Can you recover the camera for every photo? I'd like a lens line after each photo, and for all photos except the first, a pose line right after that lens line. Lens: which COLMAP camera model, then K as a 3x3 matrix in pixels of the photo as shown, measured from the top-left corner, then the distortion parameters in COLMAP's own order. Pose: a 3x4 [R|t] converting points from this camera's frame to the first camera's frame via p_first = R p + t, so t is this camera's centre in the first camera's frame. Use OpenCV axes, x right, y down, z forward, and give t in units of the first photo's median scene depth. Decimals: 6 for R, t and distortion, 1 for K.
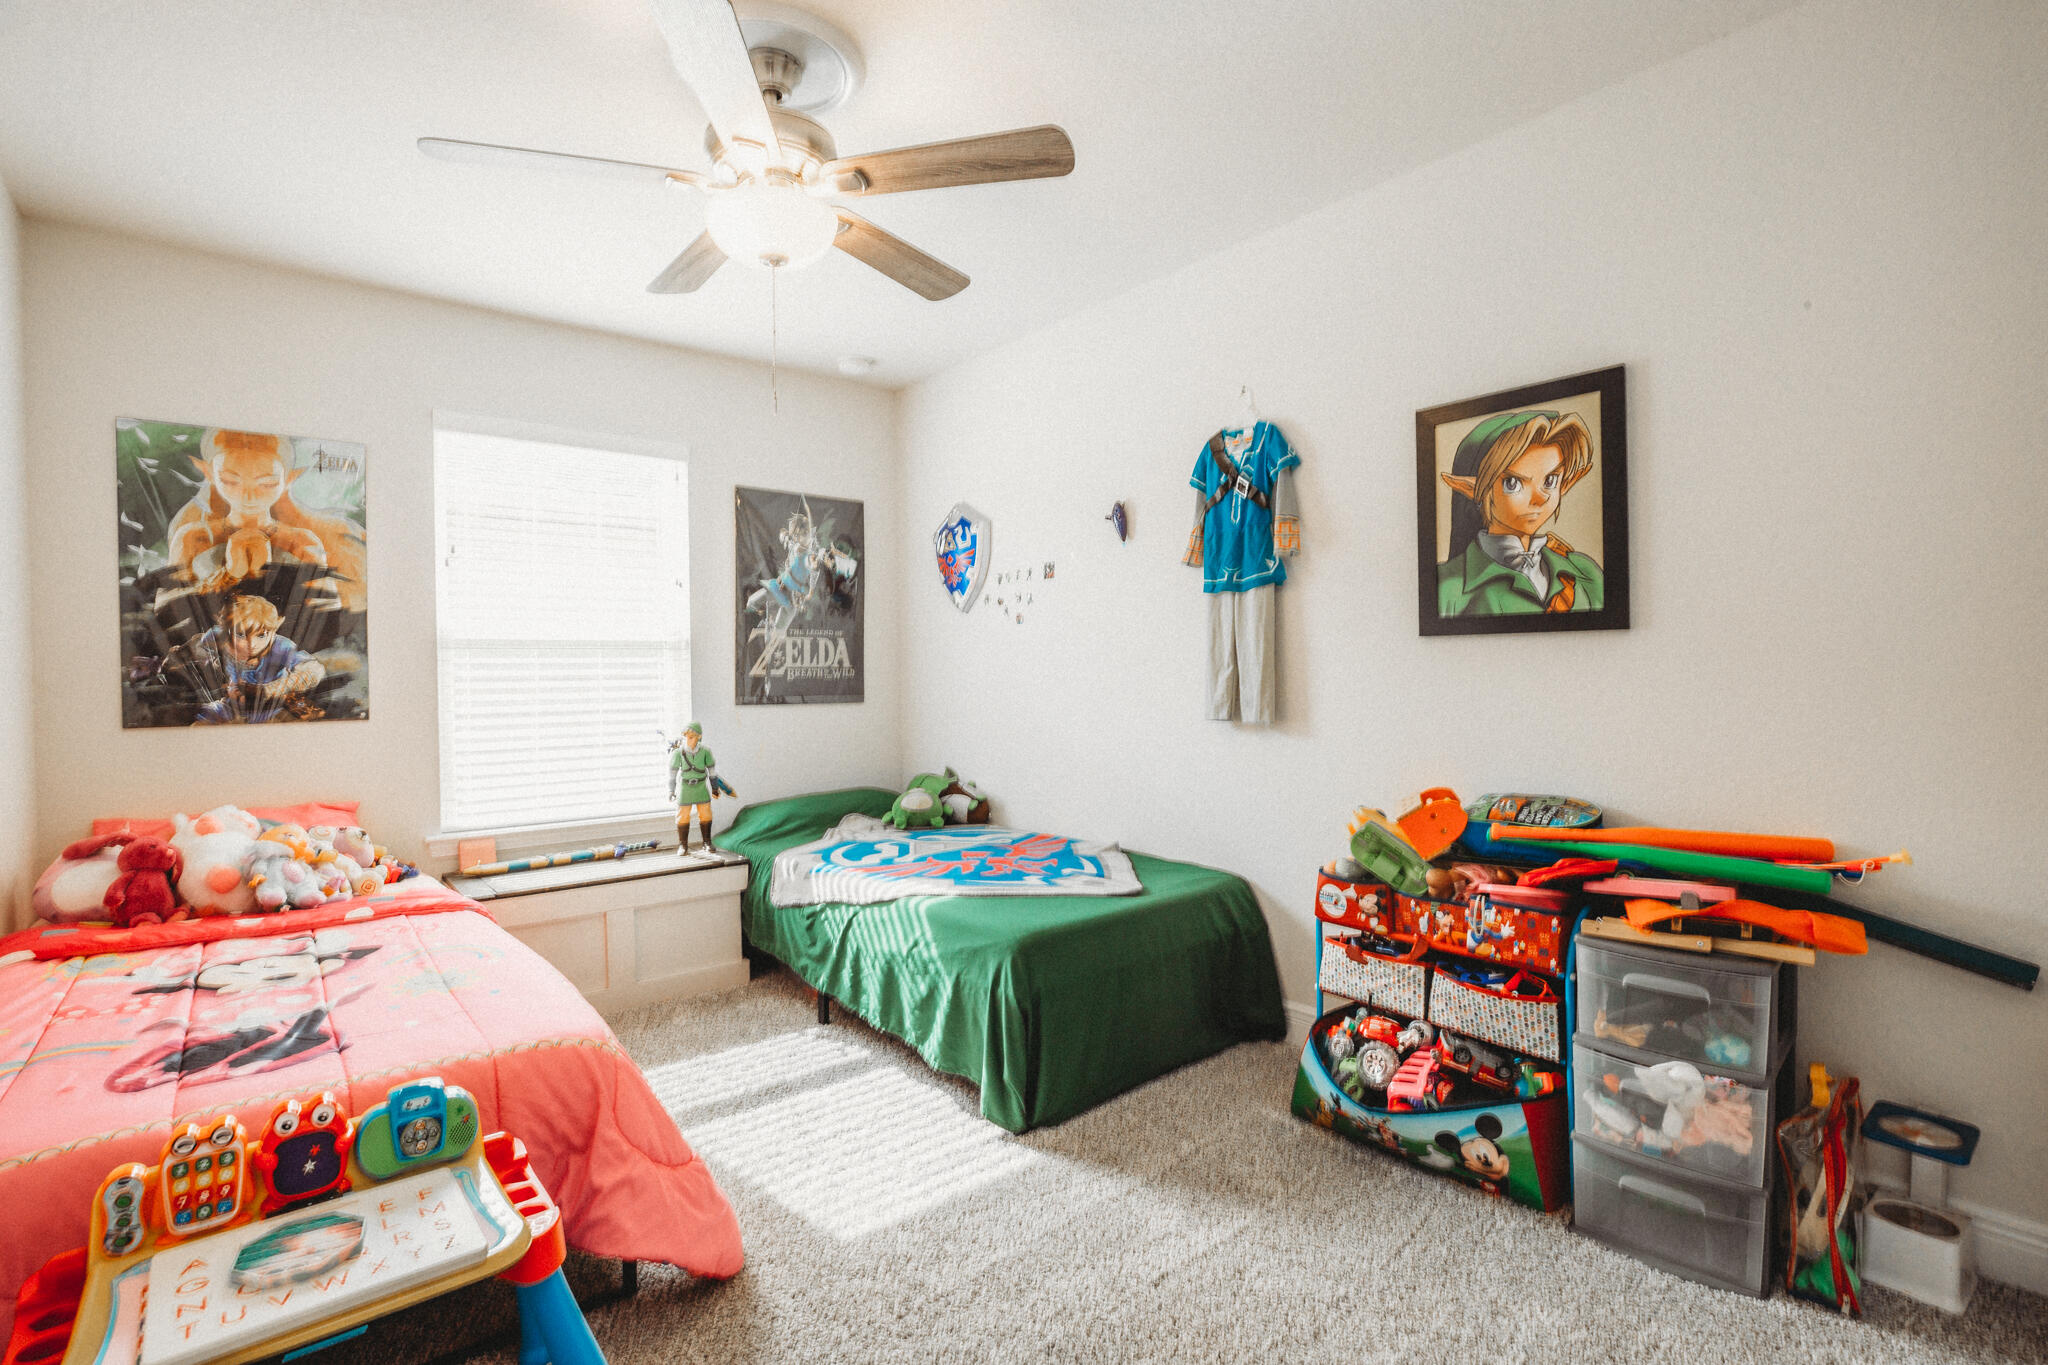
lens RADIAL K [[952.1, 0, 1017.7], [0, 952.1, 677.8], [0, 0, 1]] dist [-0.030355, 0.000336]
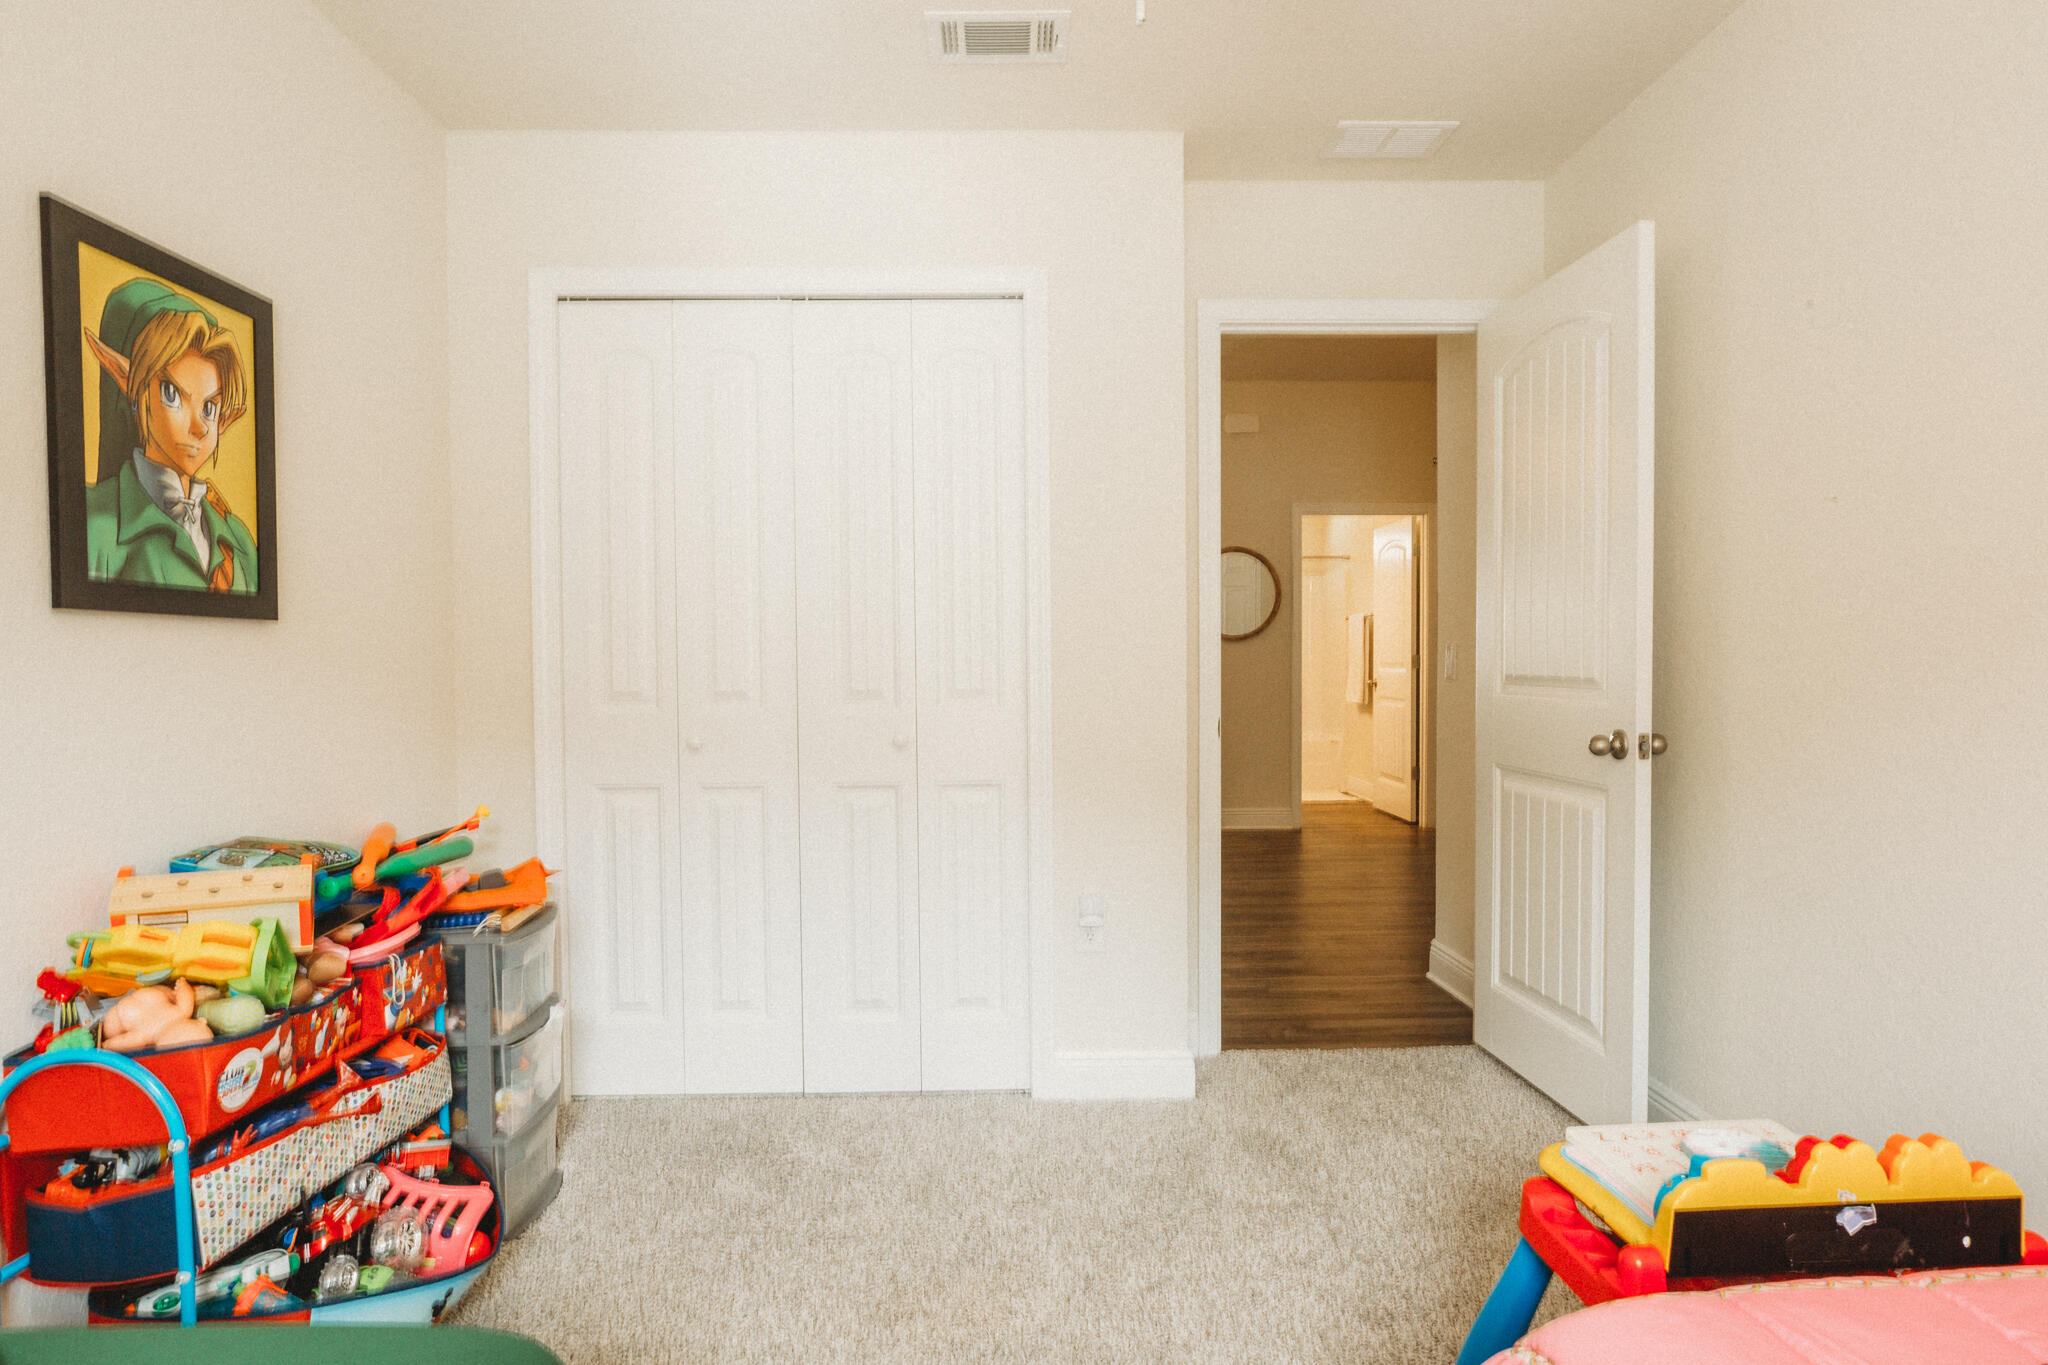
lens RADIAL K [[1218.3, 0, 1020.9], [0, 1218.3, 683.8], [0, 0, 1]] dist [-0.023670, 0.006798]
pose [[-0.799185, 0.006179, 0.601053, -0.381122], [0.022635, 0.999547, 0.019821, -0.001145], [-0.600659, 0.029446, -0.798963, 1.060874]]
